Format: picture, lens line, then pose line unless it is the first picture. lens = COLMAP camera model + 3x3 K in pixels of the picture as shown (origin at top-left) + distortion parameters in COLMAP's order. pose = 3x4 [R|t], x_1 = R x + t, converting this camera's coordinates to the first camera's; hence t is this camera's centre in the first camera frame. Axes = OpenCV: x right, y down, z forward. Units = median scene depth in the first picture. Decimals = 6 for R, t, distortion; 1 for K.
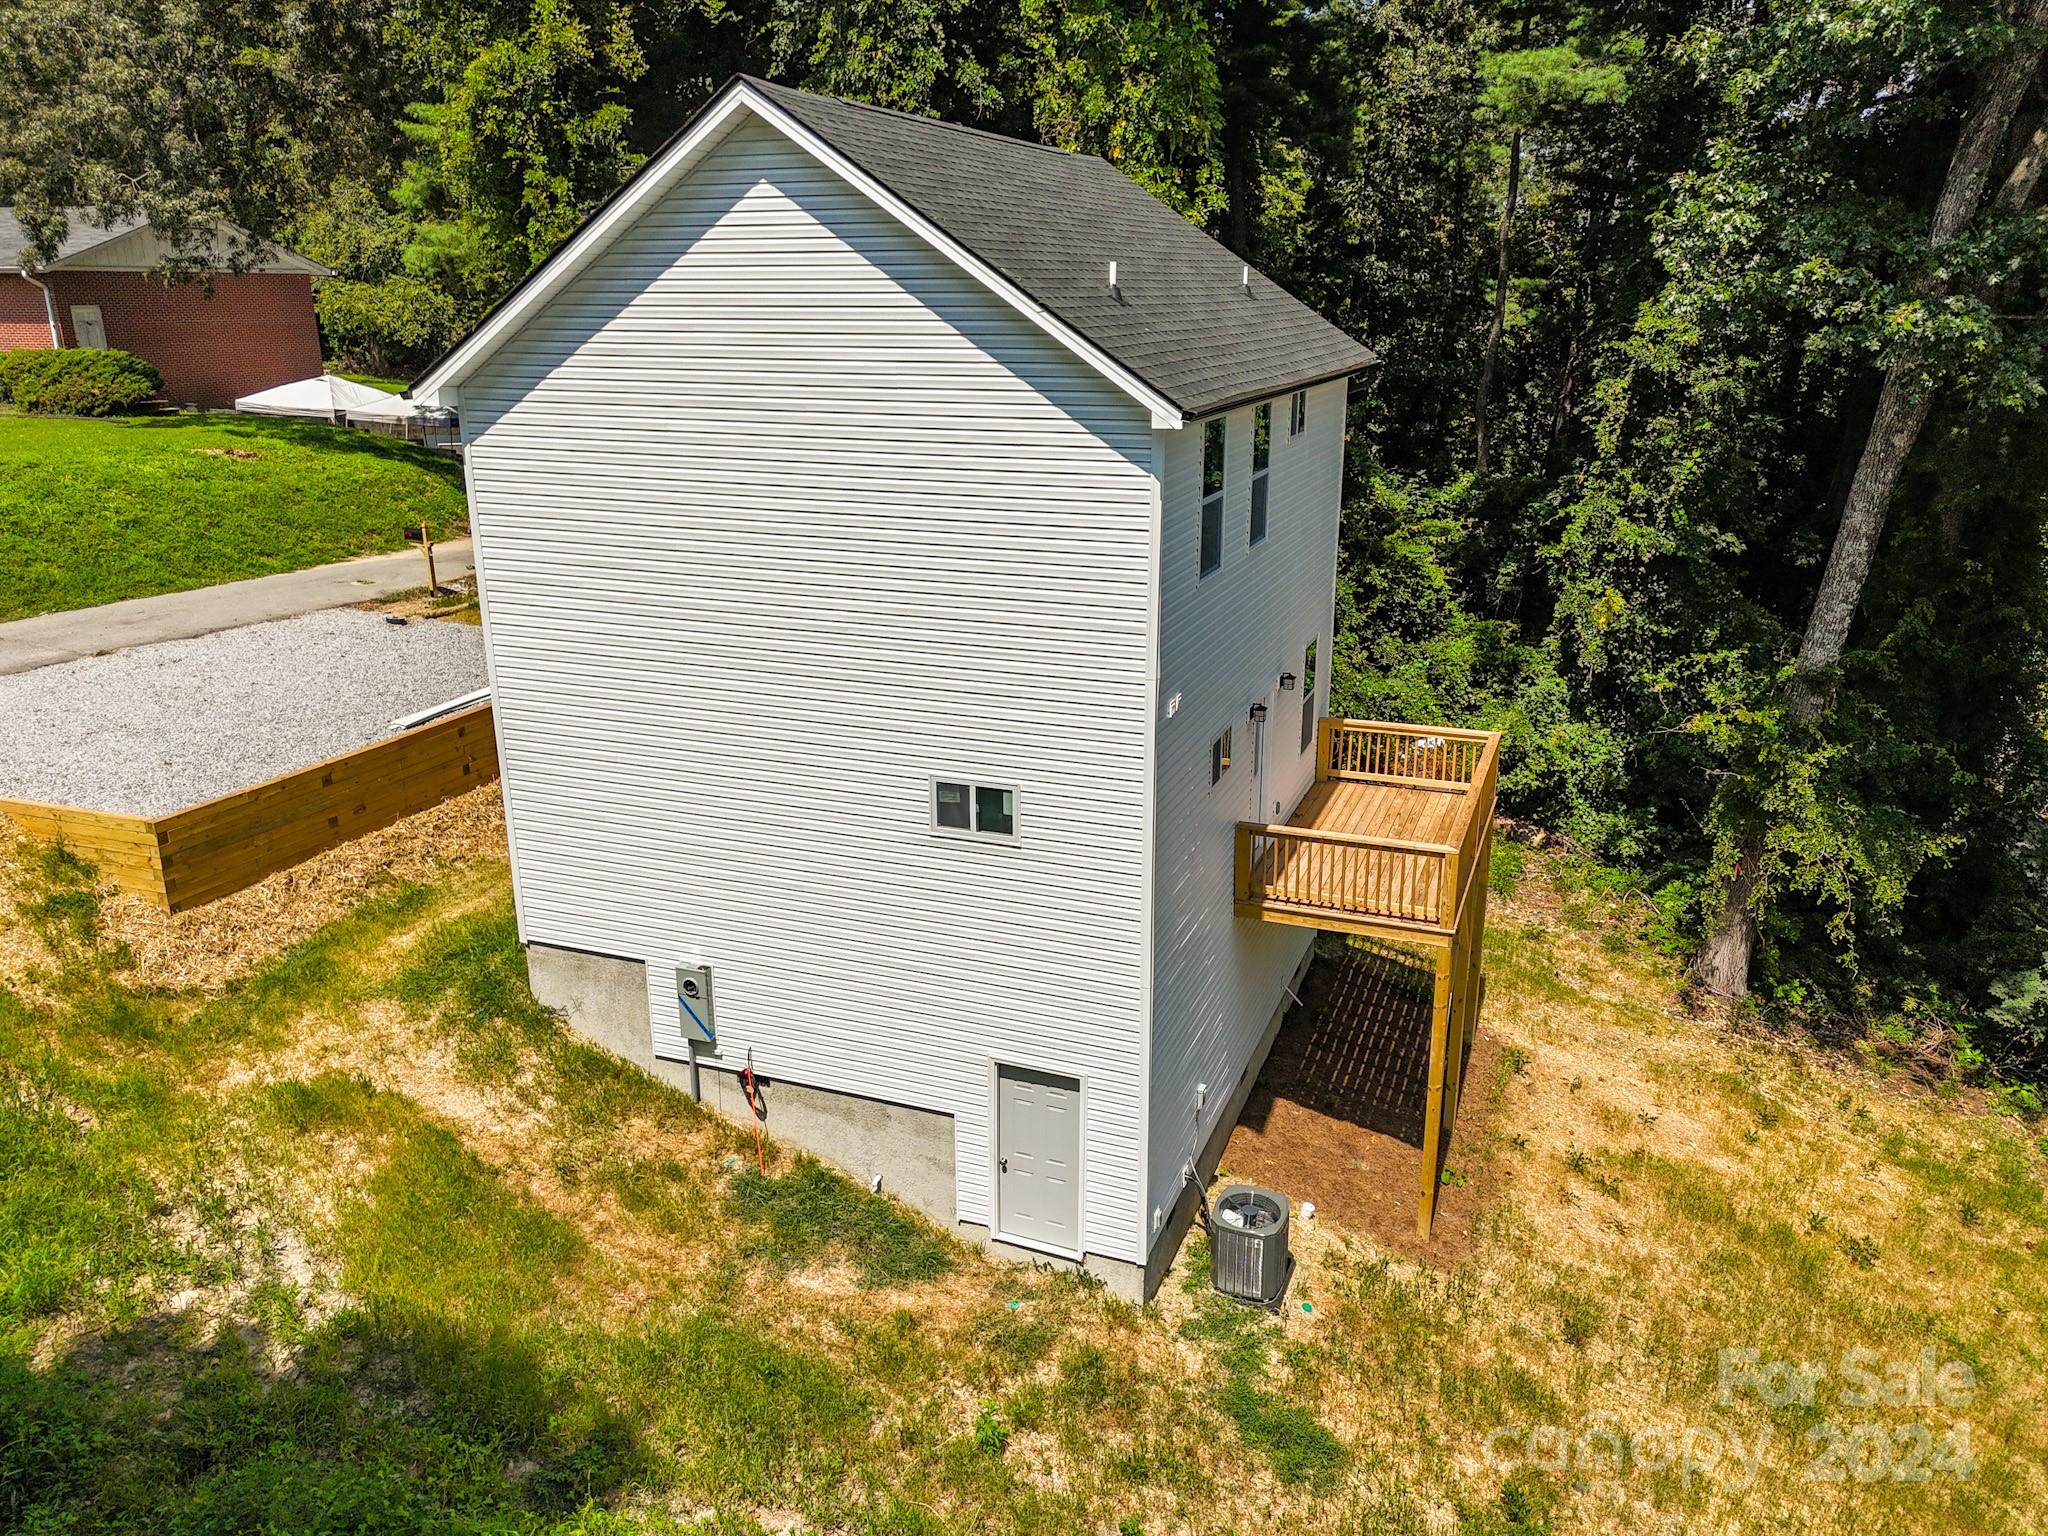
lens RADIAL K [[1508.2, 0, 1033.4], [0, 1508.2, 766.7], [0, 0, 1]] dist [0.064079, -0.045826]
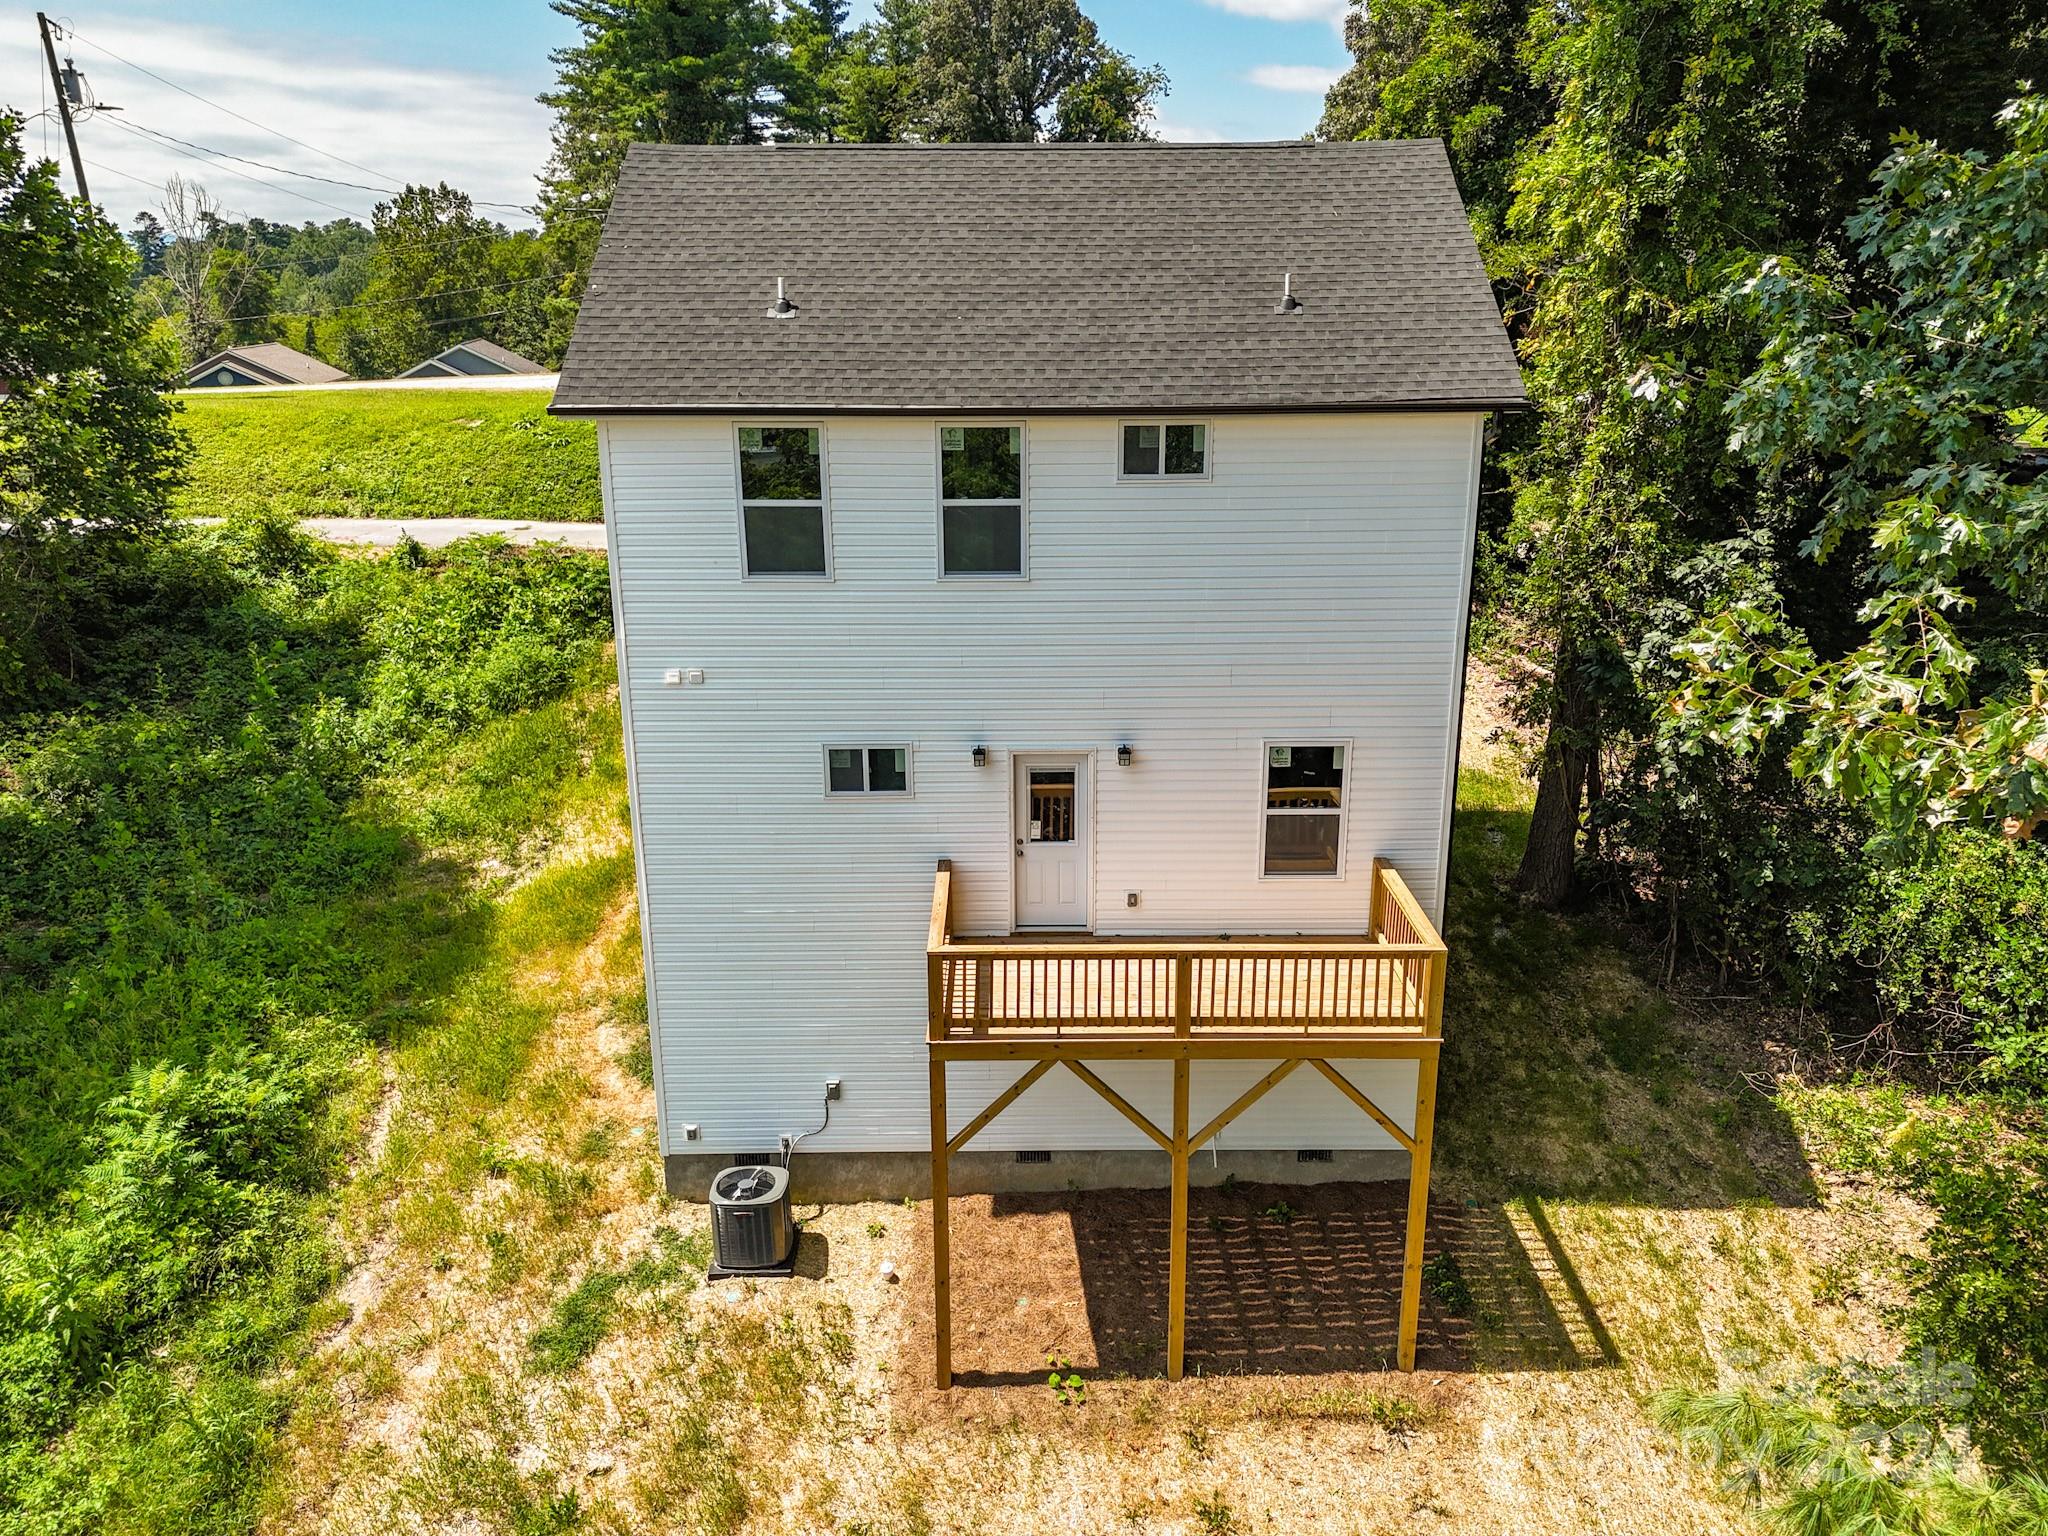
lens RADIAL K [[1508.2, 0, 1013.4], [0, 1508.2, 769.8], [0, 0, 1]] dist [0.064079, -0.045826]
pose [[0.365637, 0.279241, -0.887882, 1.029853], [-0.275956, 0.943566, 0.183113, -0.213020], [0.888908, 0.178064, 0.422061, 0.655154]]
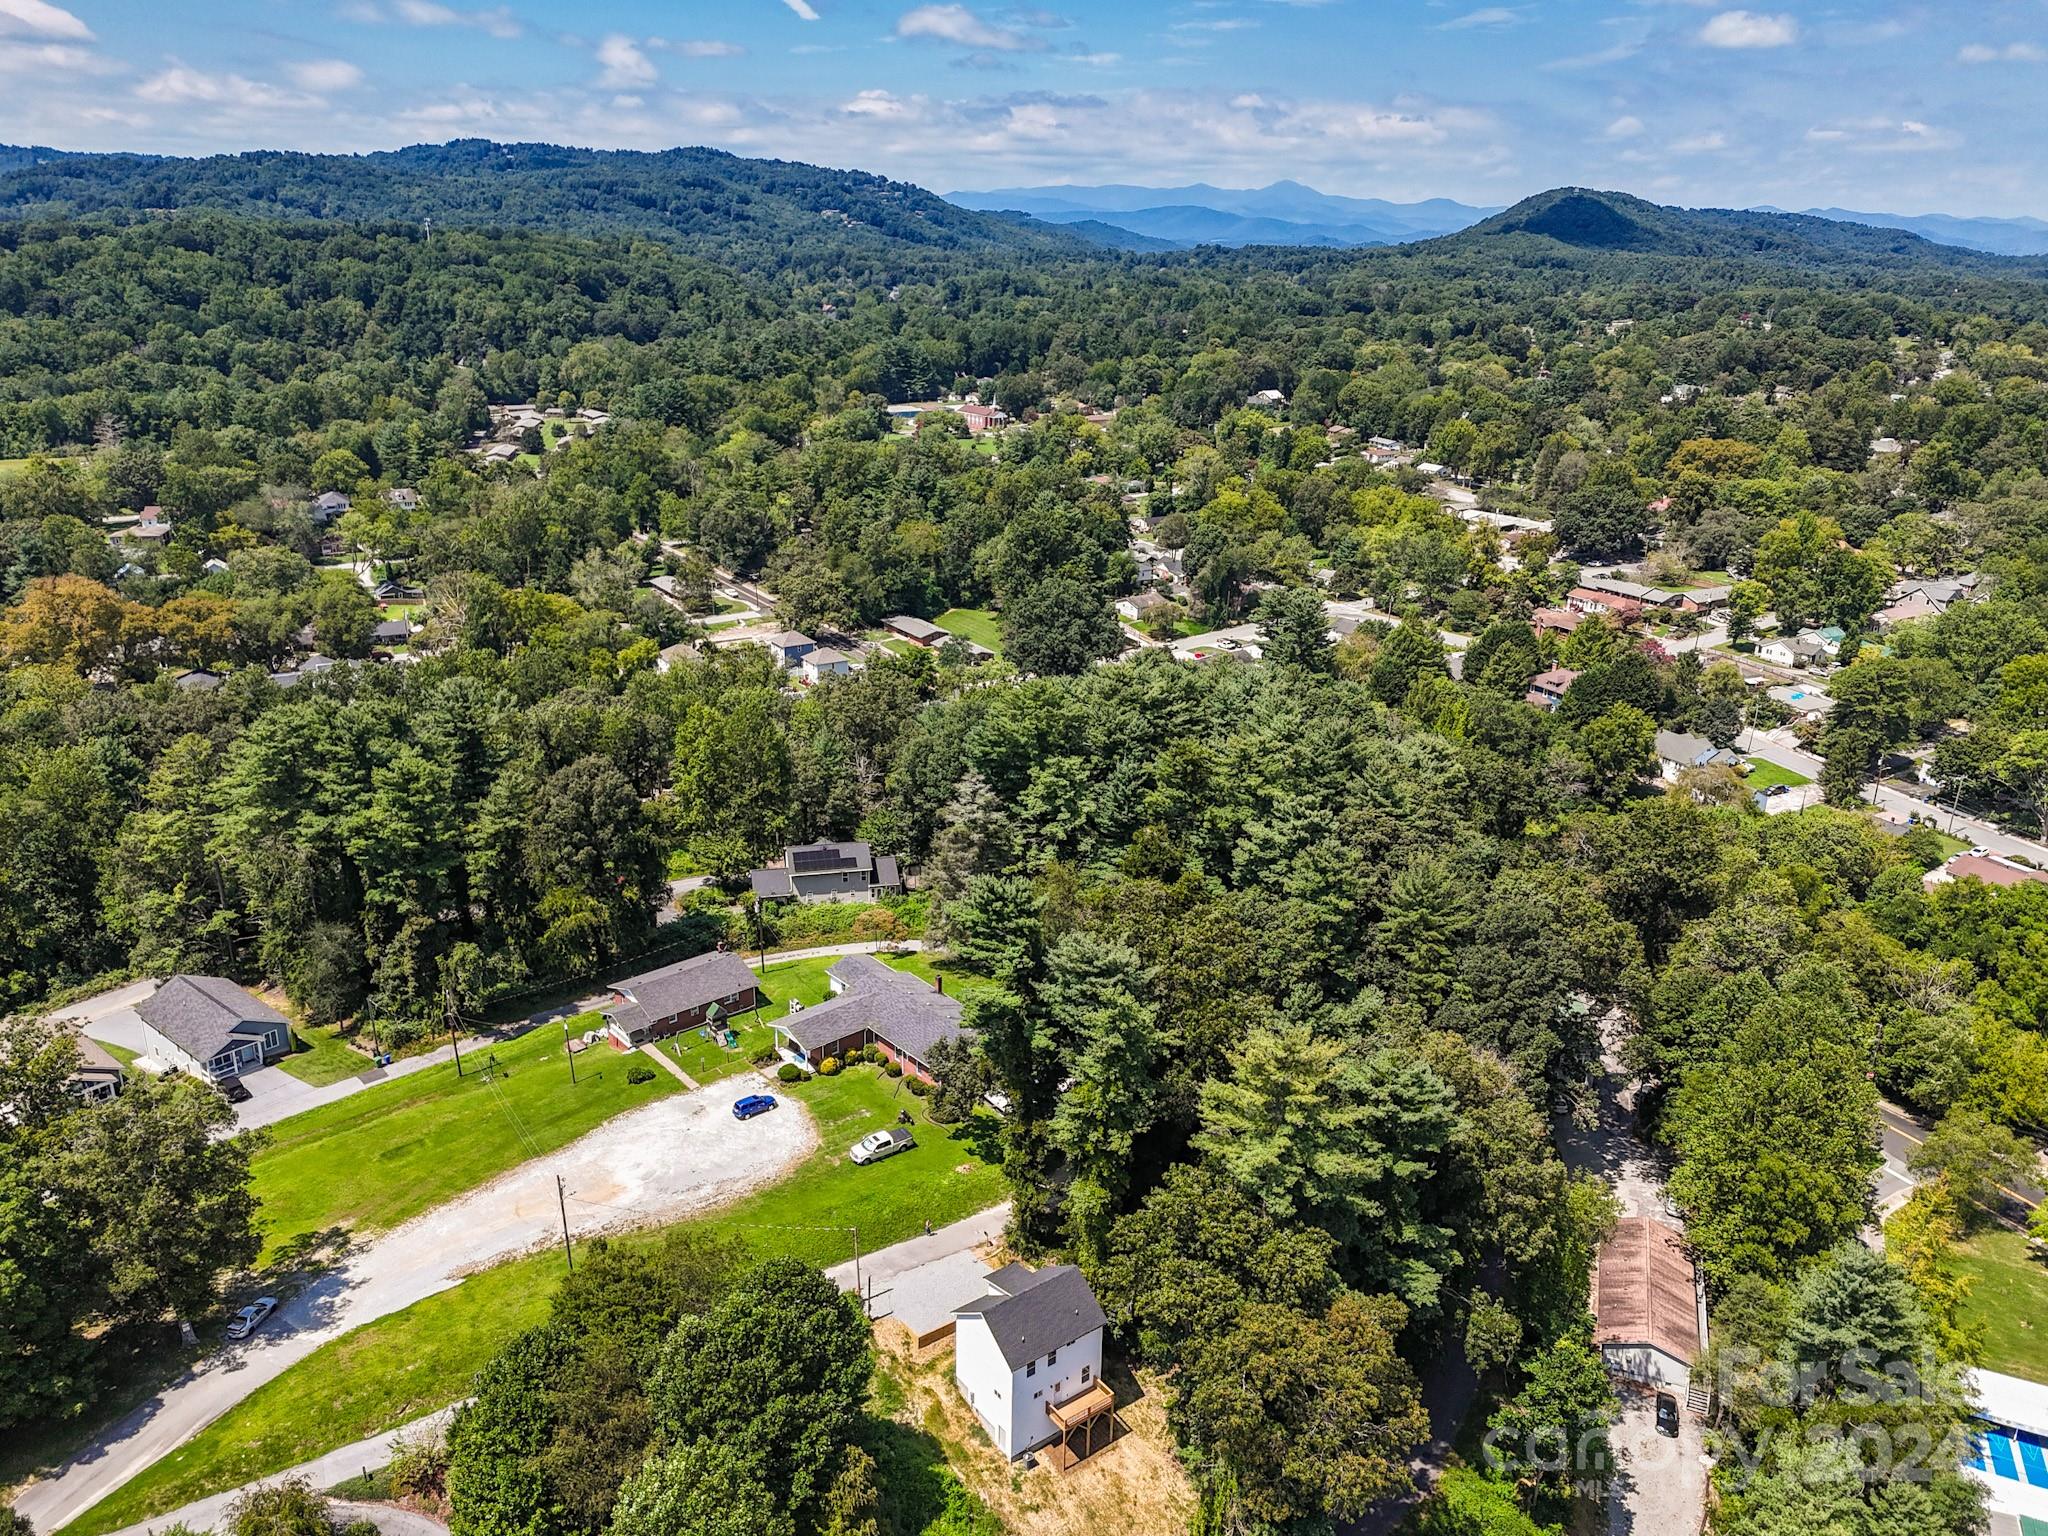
lens RADIAL K [[1508.2, 0, 1021.4], [0, 1508.2, 772.4], [0, 0, 1]] dist [0.064079, -0.045826]
pose [[0.838569, 0.194709, -0.508812, 3.099198], [-0.178581, 0.980591, 0.080928, -3.404575], [0.514694, 0.023000, 0.857065, -5.191563]]
